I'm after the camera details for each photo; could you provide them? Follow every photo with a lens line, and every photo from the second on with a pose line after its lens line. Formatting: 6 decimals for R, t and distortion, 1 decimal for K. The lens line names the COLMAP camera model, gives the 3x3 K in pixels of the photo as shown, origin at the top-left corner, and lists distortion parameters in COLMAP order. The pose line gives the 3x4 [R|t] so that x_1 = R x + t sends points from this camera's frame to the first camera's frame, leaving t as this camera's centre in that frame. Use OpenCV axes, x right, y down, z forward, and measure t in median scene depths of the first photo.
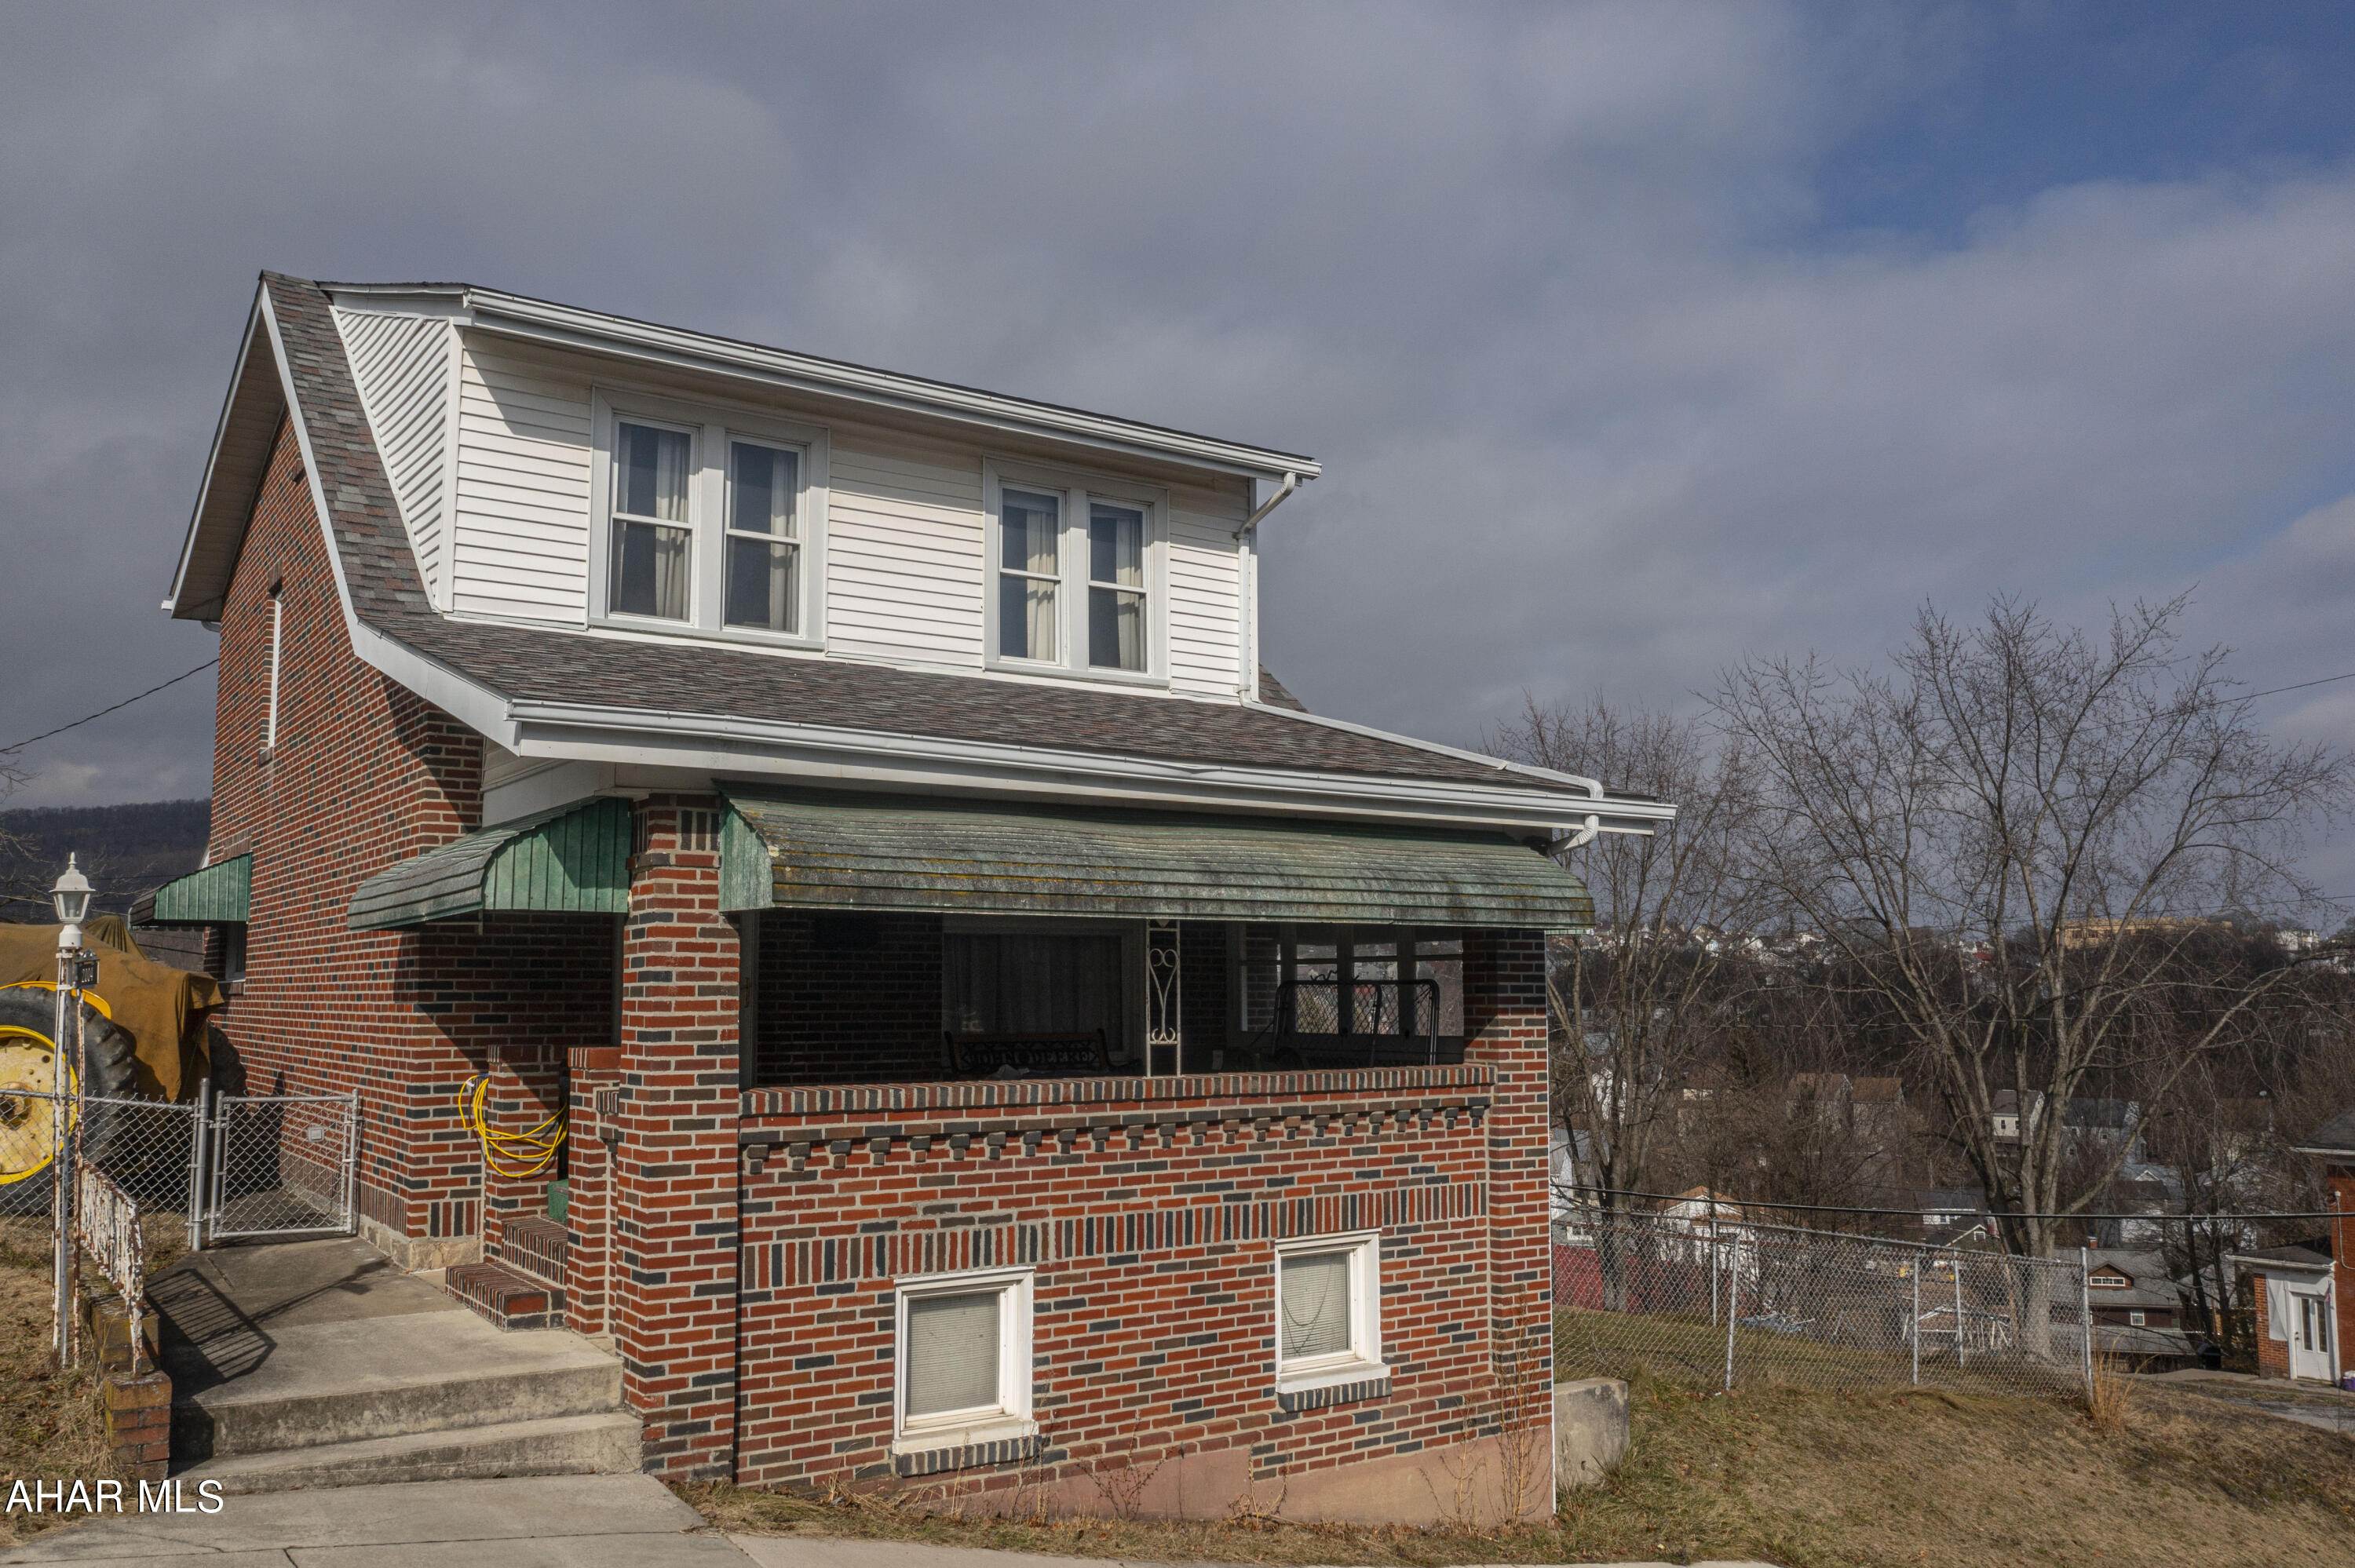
lens RADIAL K [[1845.3, 0, 1177.5], [0, 1845.3, 784.0], [0, 0, 1]] dist [-0.036292, 0.008008]
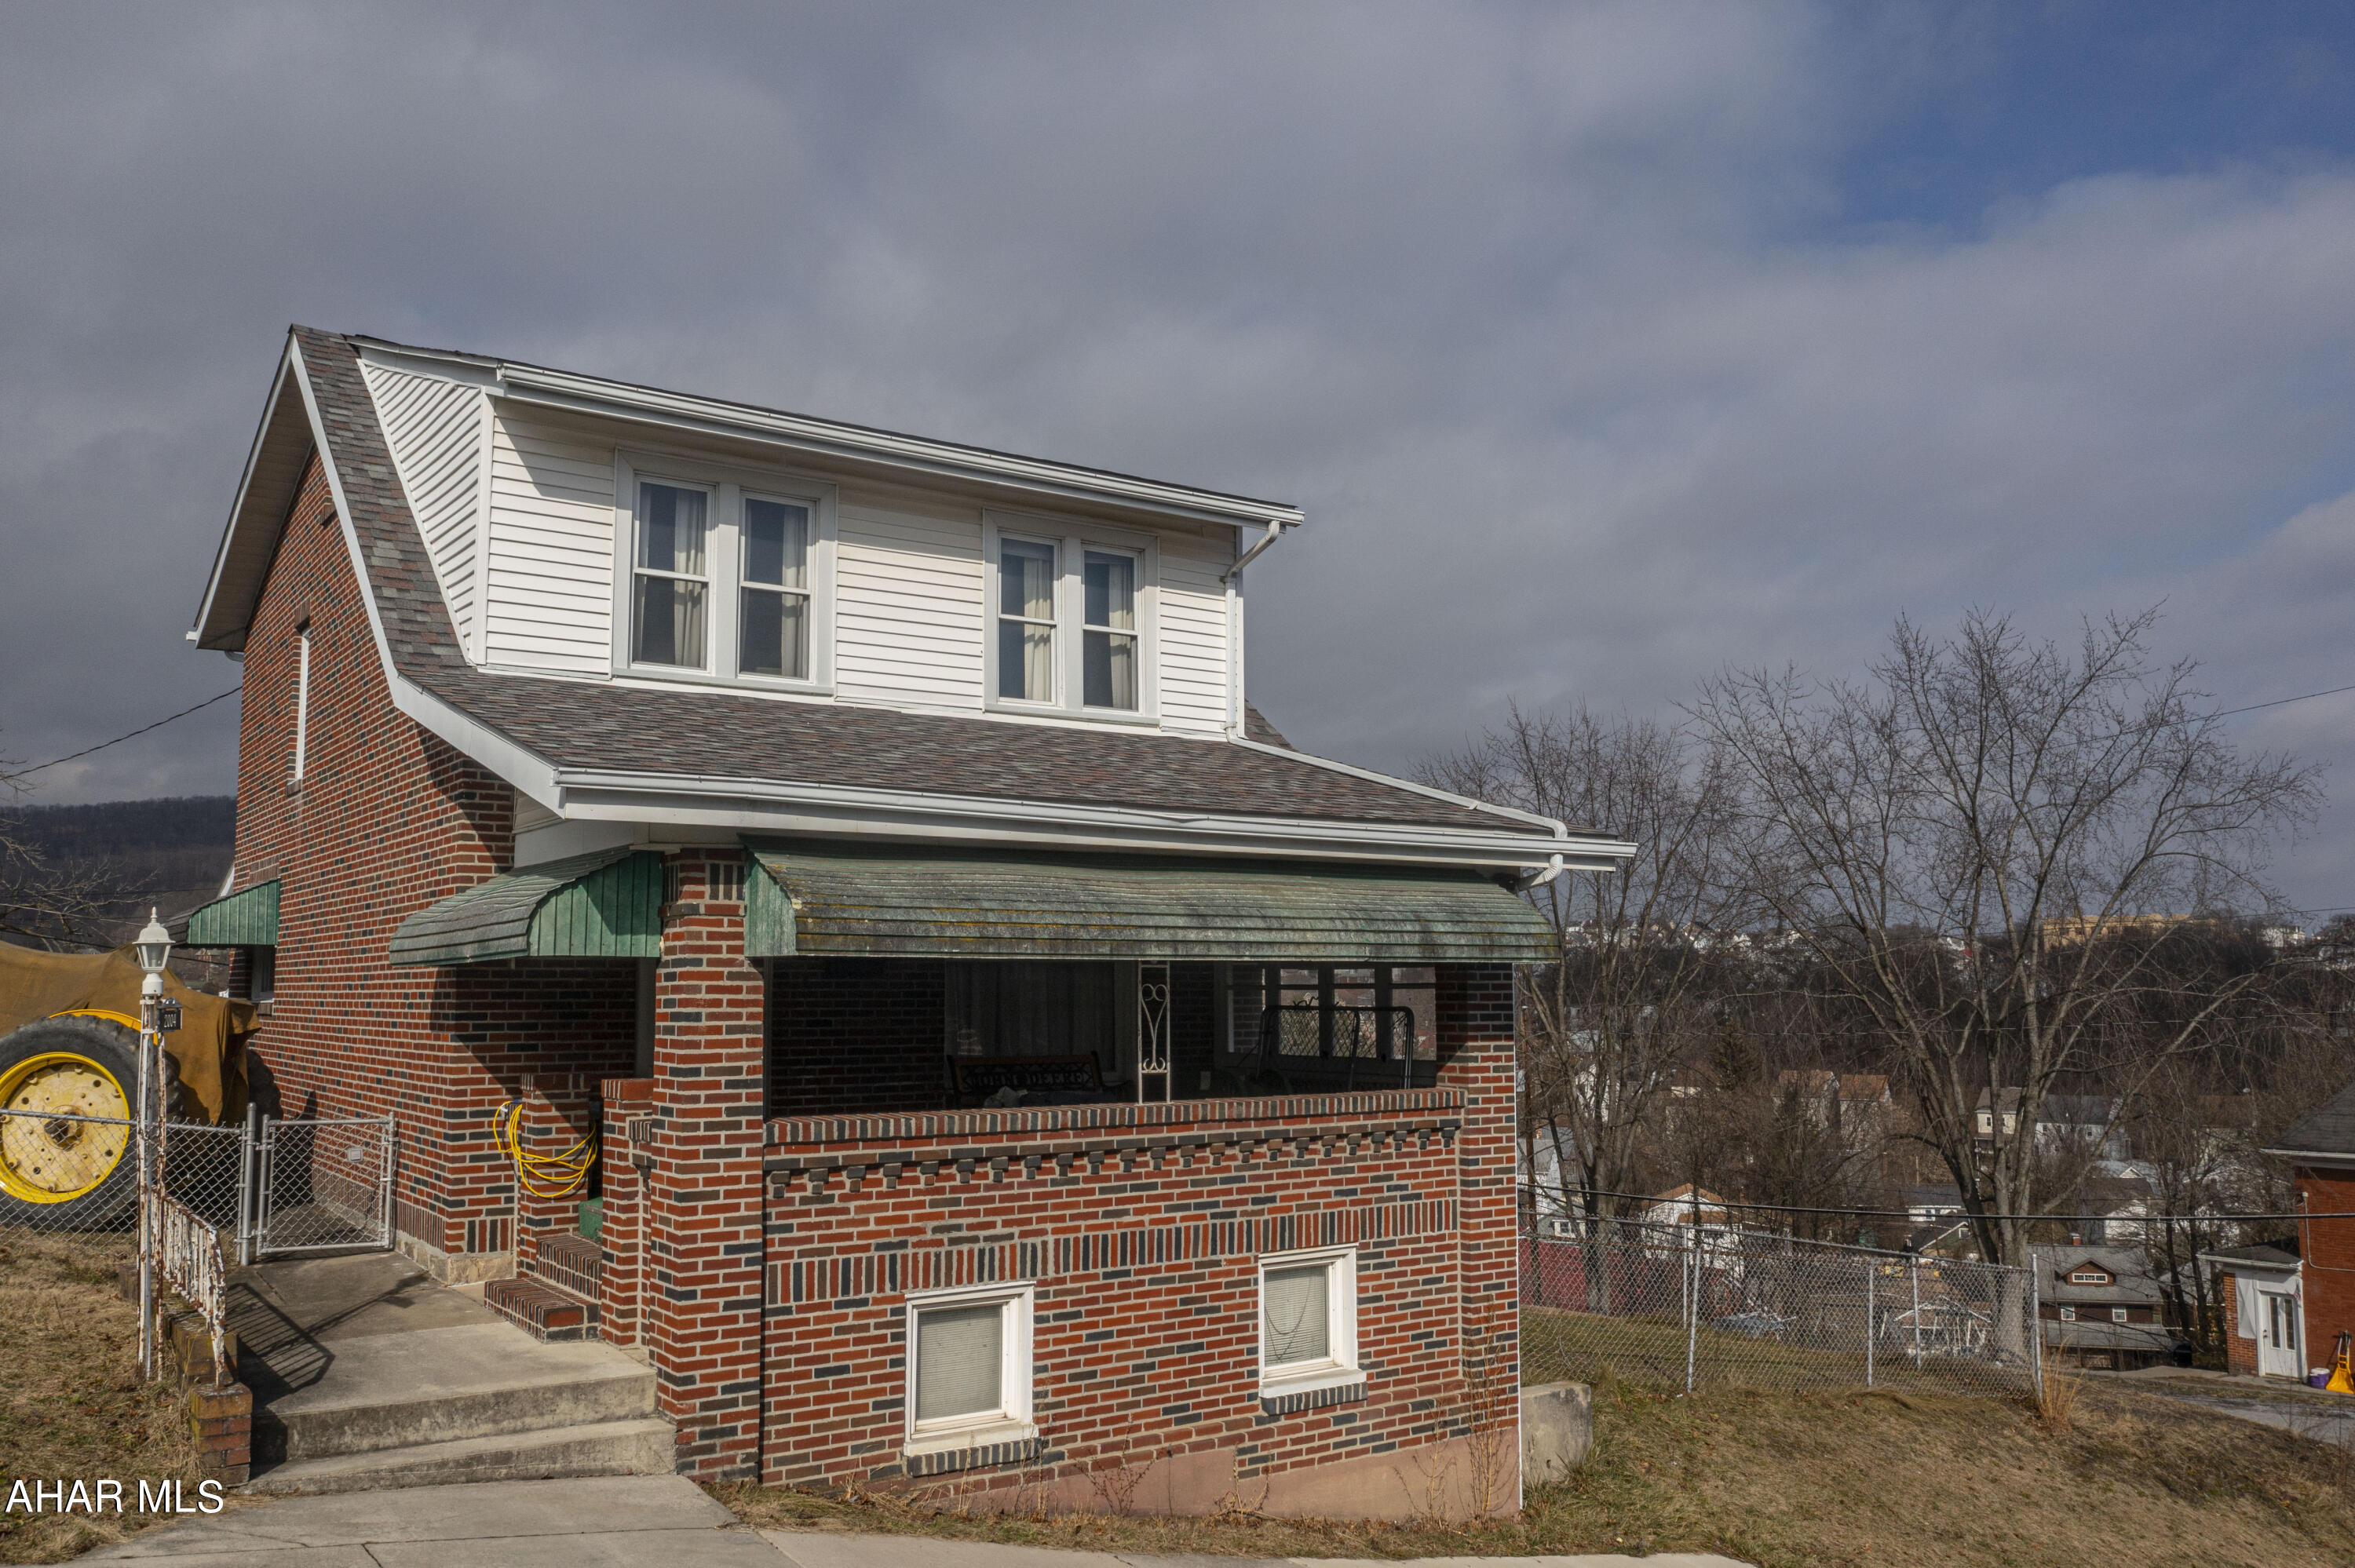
lens RADIAL K [[1845.3, 0, 1177.5], [0, 1845.3, 784.0], [0, 0, 1]] dist [-0.036292, 0.008008]
pose [[0.999985, -0.000084, 0.005489, 0.000018], [0.000074, 0.999998, 0.001755, -0.029199], [-0.005489, -0.001754, 0.999983, -0.073134]]
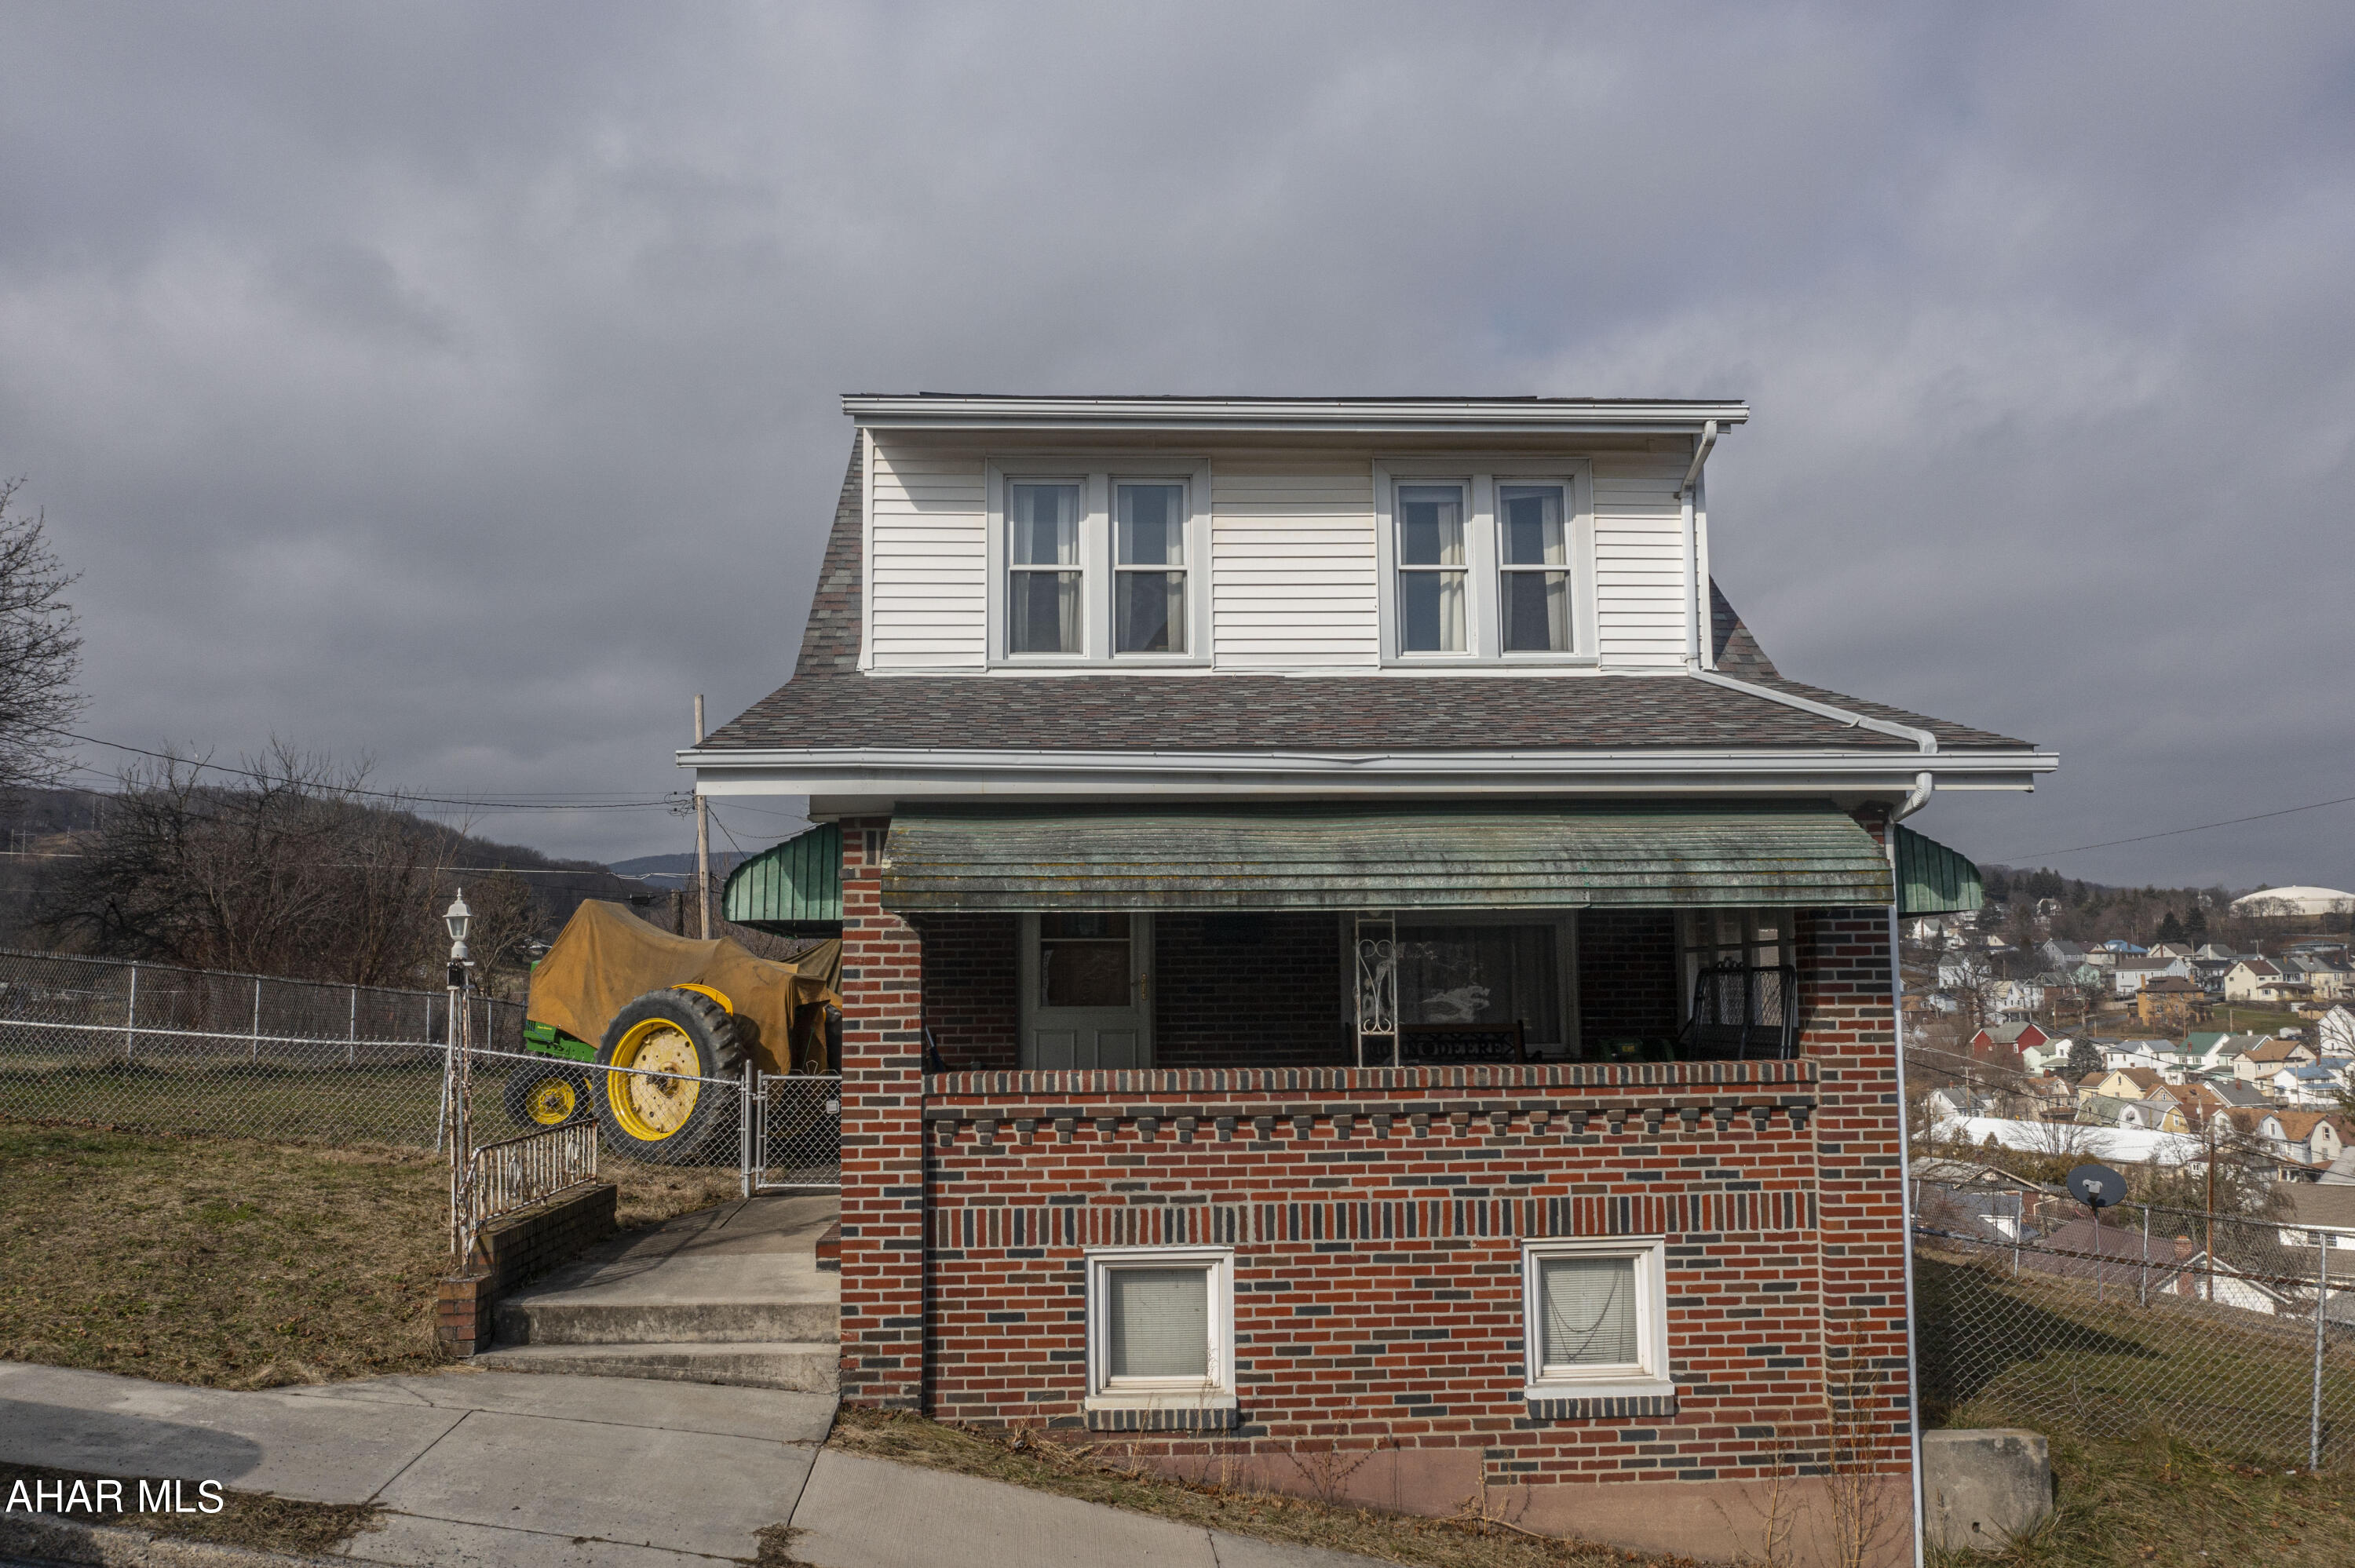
lens RADIAL K [[1845.3, 0, 1177.5], [0, 1845.3, 784.0], [0, 0, 1]] dist [-0.036292, 0.008008]
pose [[0.847641, -0.065515, -0.526509, 0.437022], [0.067457, 0.997601, -0.015533, 0.013745], [0.526264, -0.022351, 0.850027, 0.097299]]
